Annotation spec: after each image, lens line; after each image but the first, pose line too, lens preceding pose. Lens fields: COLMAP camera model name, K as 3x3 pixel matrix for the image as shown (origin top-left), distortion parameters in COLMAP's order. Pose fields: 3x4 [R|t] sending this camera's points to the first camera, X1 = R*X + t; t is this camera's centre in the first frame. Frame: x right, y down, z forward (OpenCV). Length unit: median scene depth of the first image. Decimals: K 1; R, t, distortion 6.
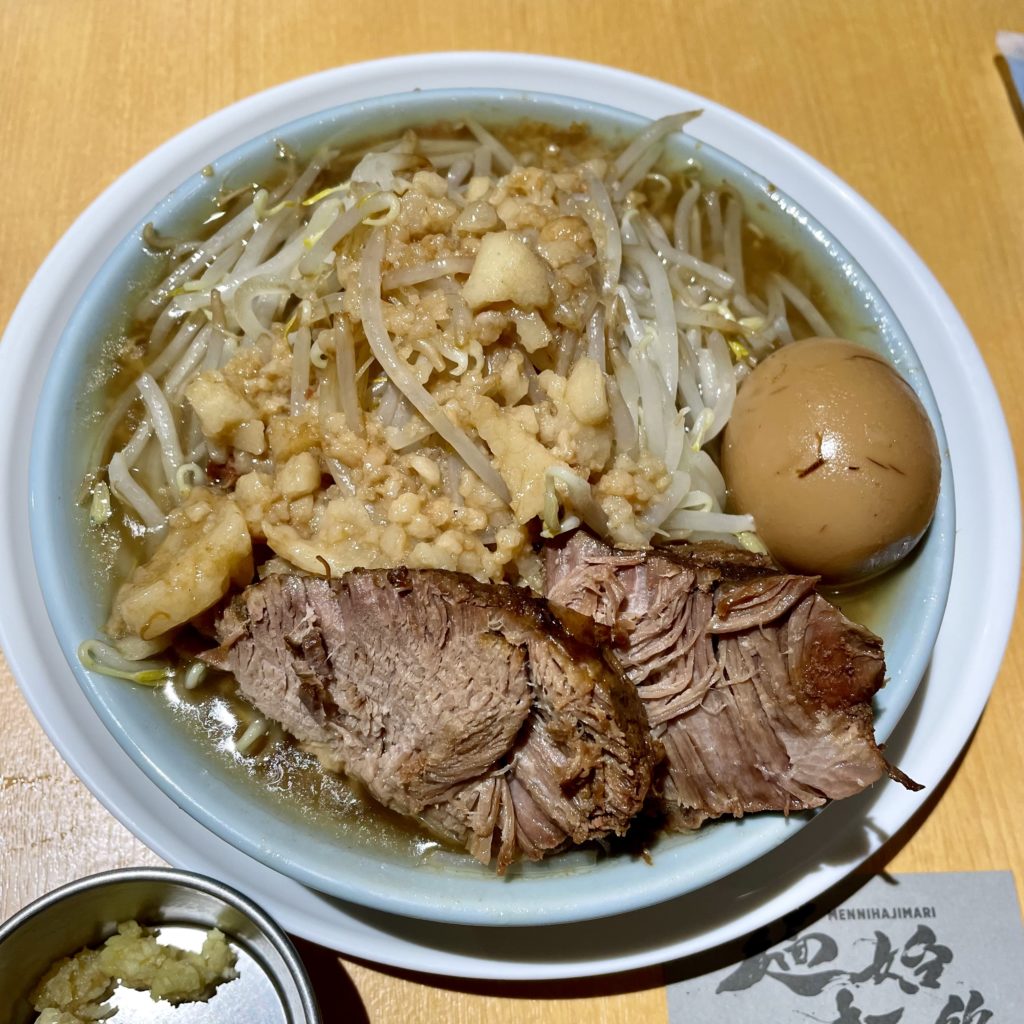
lens RADIAL K [[1094.6, 0, 512.0], [0, 1094.6, 512.0], [0, 0, 1]] dist [0.164507, -0.379580]
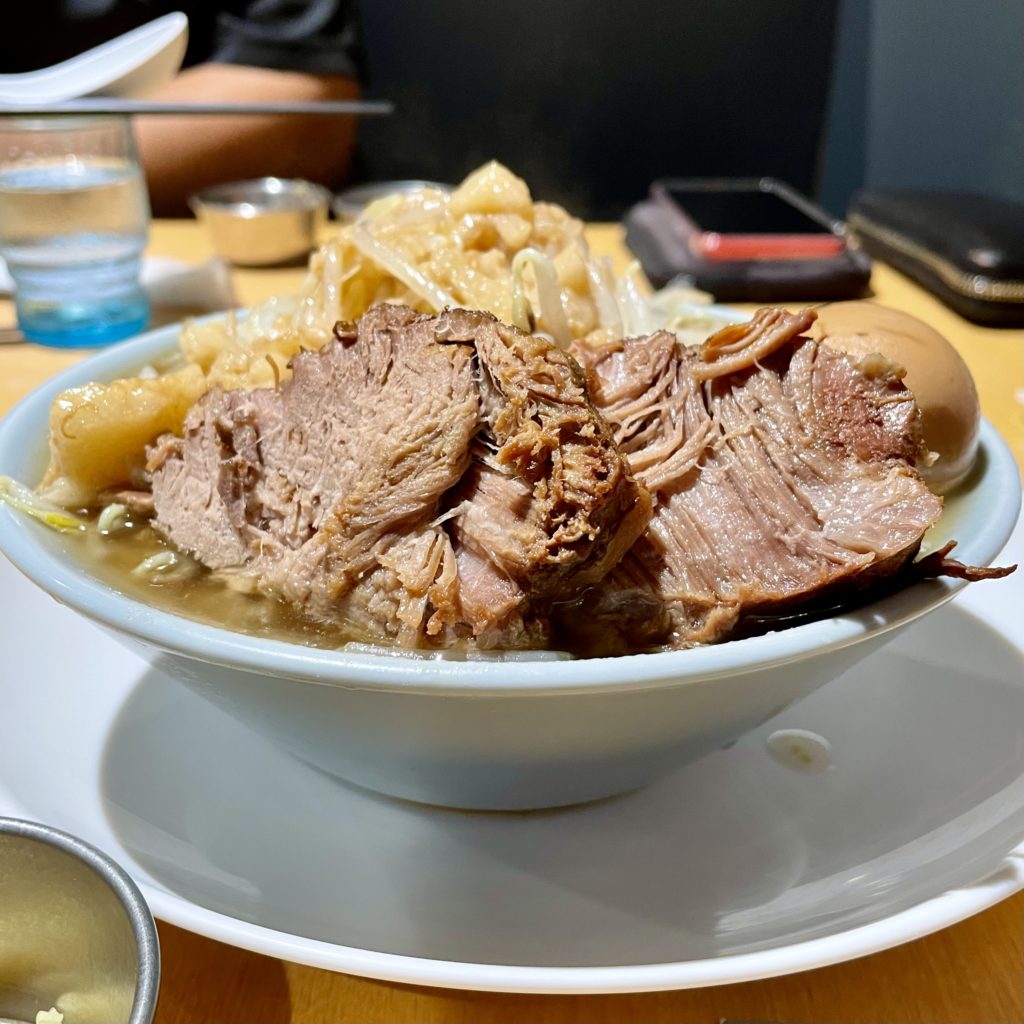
lens RADIAL K [[1094.6, 0, 512.0], [0, 1094.6, 512.0], [0, 0, 1]] dist [0.164507, -0.379580]
pose [[0.994244, -0.032839, -0.101983, 0.118166], [-0.040953, 0.763104, -0.644977, 0.727206], [0.099004, 0.645441, 0.757367, 0.396966]]
